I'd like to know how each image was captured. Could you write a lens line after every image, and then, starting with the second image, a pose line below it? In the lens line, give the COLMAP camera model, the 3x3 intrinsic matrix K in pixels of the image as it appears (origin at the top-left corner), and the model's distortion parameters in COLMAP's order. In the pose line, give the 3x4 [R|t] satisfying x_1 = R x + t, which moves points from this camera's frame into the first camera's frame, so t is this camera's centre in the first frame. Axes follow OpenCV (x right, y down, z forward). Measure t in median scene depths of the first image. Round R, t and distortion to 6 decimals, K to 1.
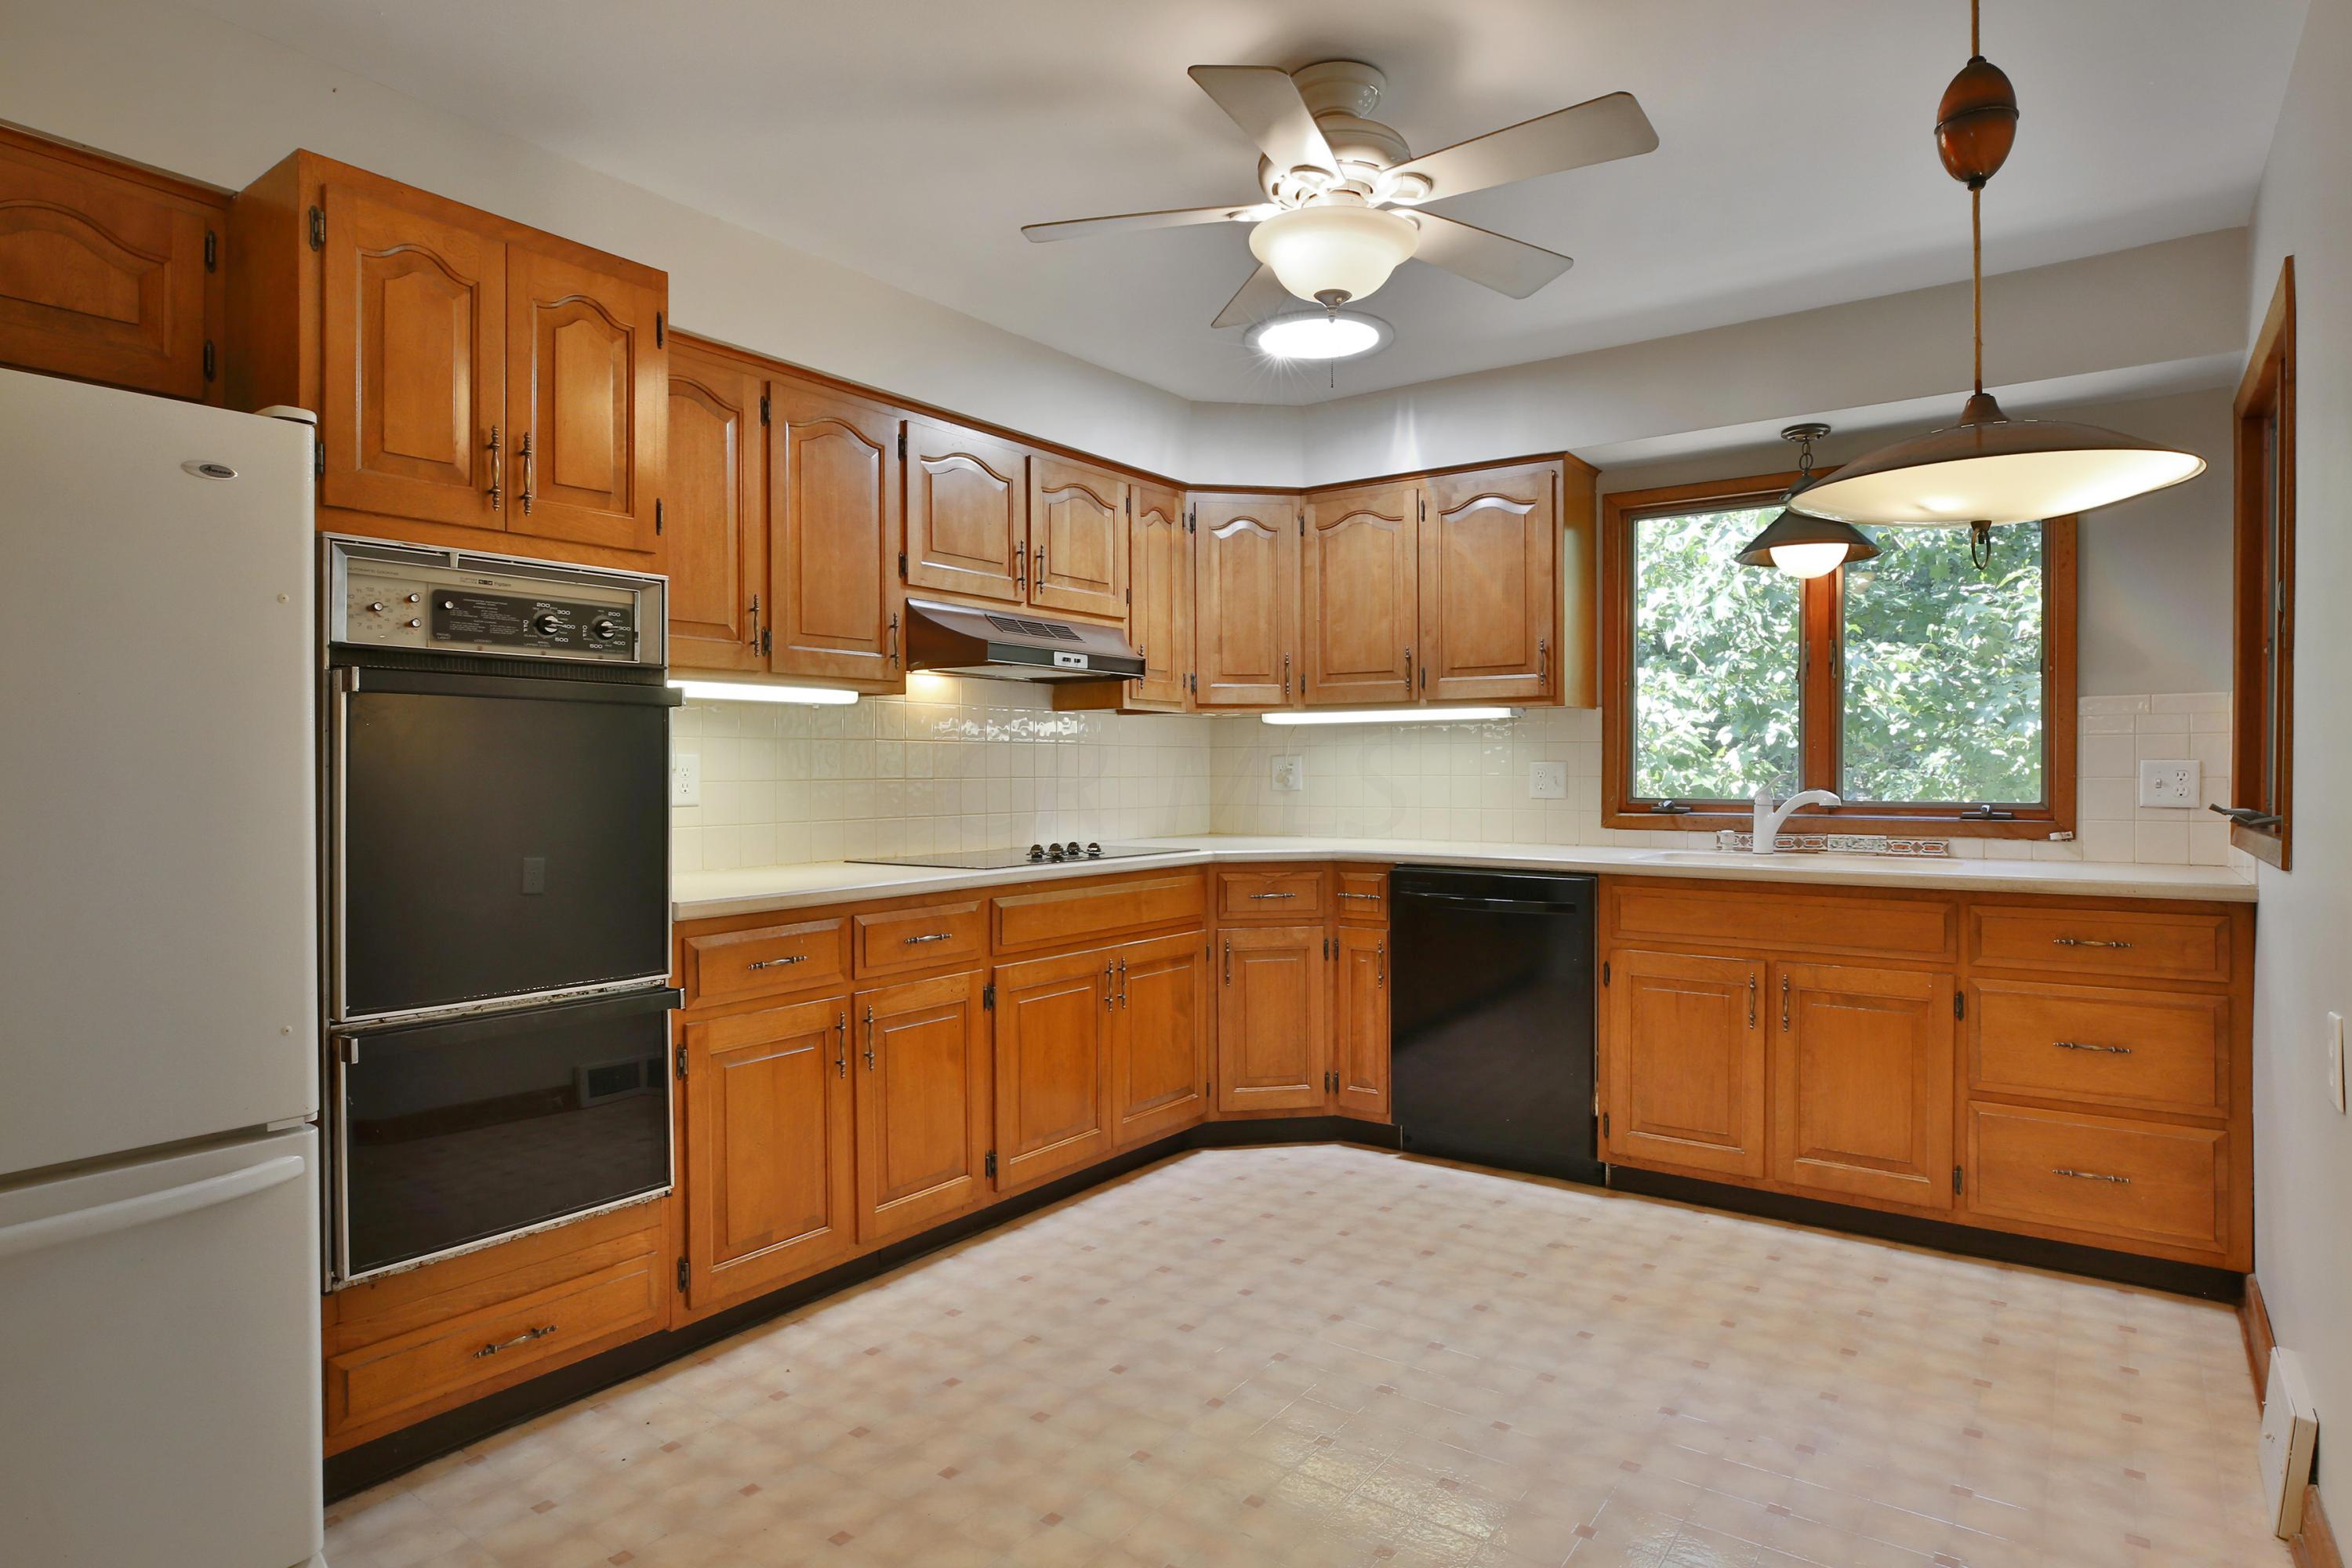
lens RADIAL K [[1239.6, 0, 1205.4], [0, 1239.6, 780.2], [0, 0, 1]] dist [-0.000475, -0.000066]
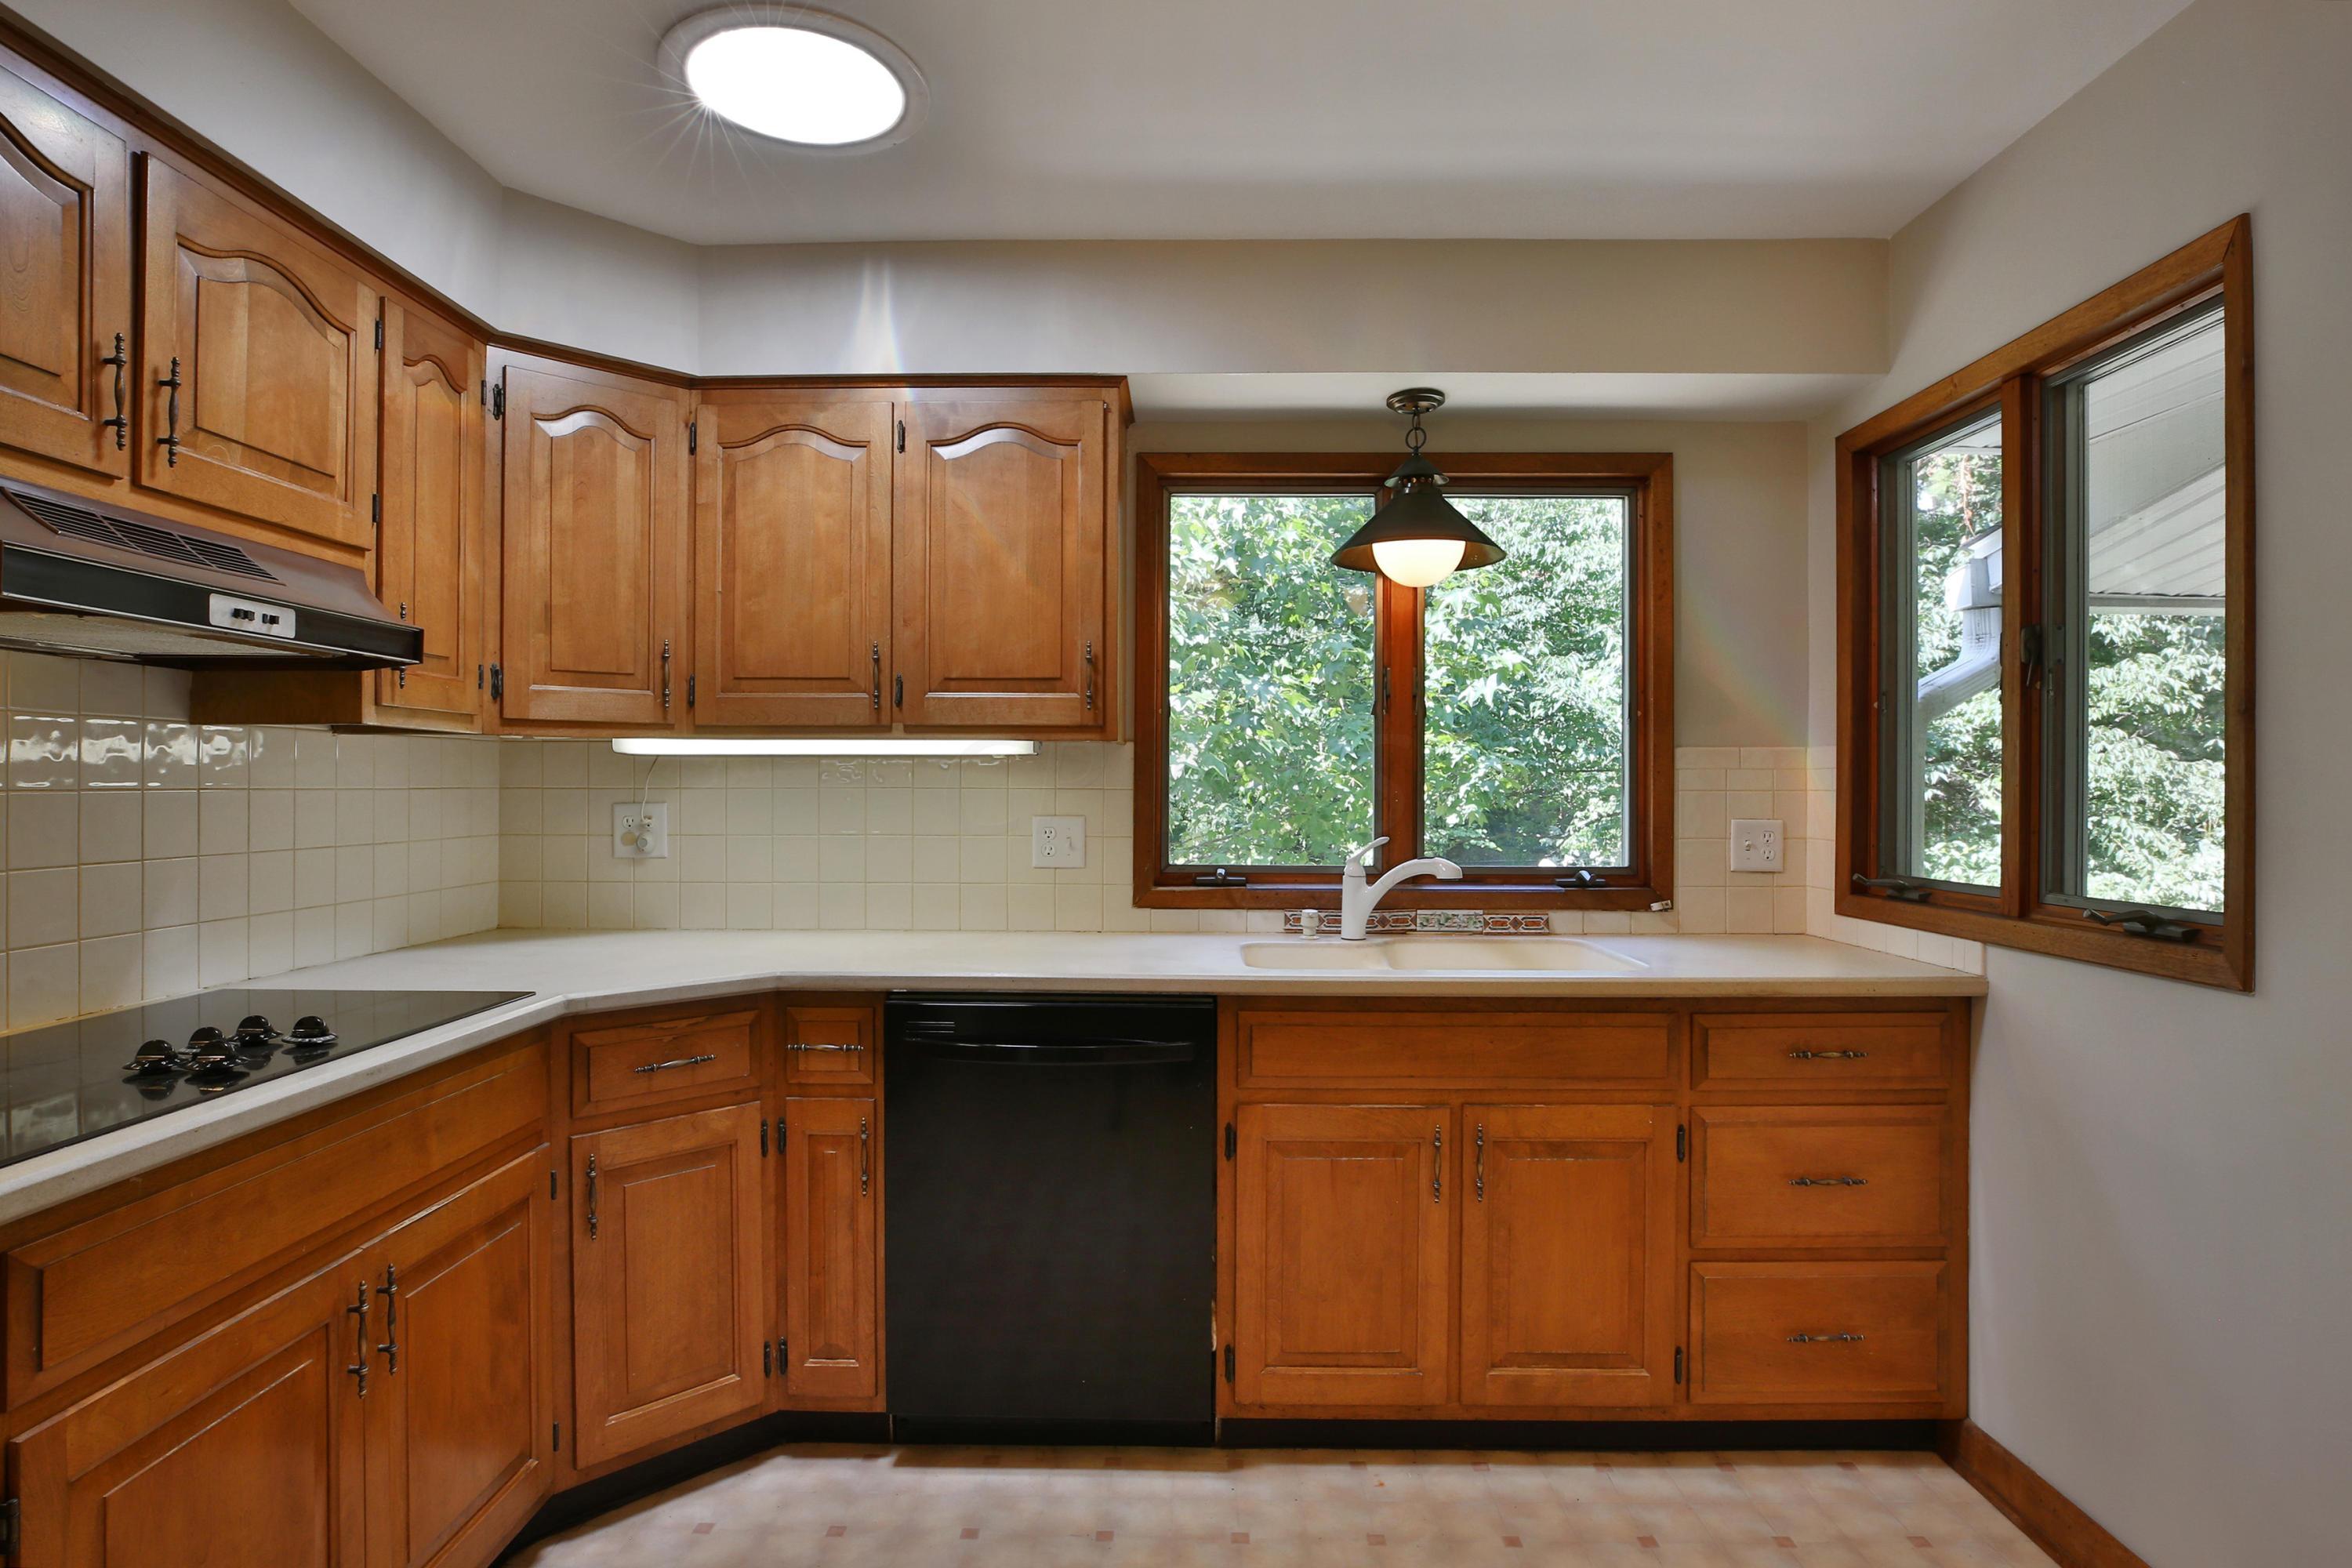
lens RADIAL K [[1233.3, 0, 1176.0], [0, 1233.3, 784.0], [0, 0, 1]] dist [-0.039959, 0.011905]
pose [[0.836558, 0.005089, 0.547855, -0.061672], [0.001563, 0.999931, -0.011674, -0.027607], [-0.547876, 0.010622, 0.836492, 0.406686]]
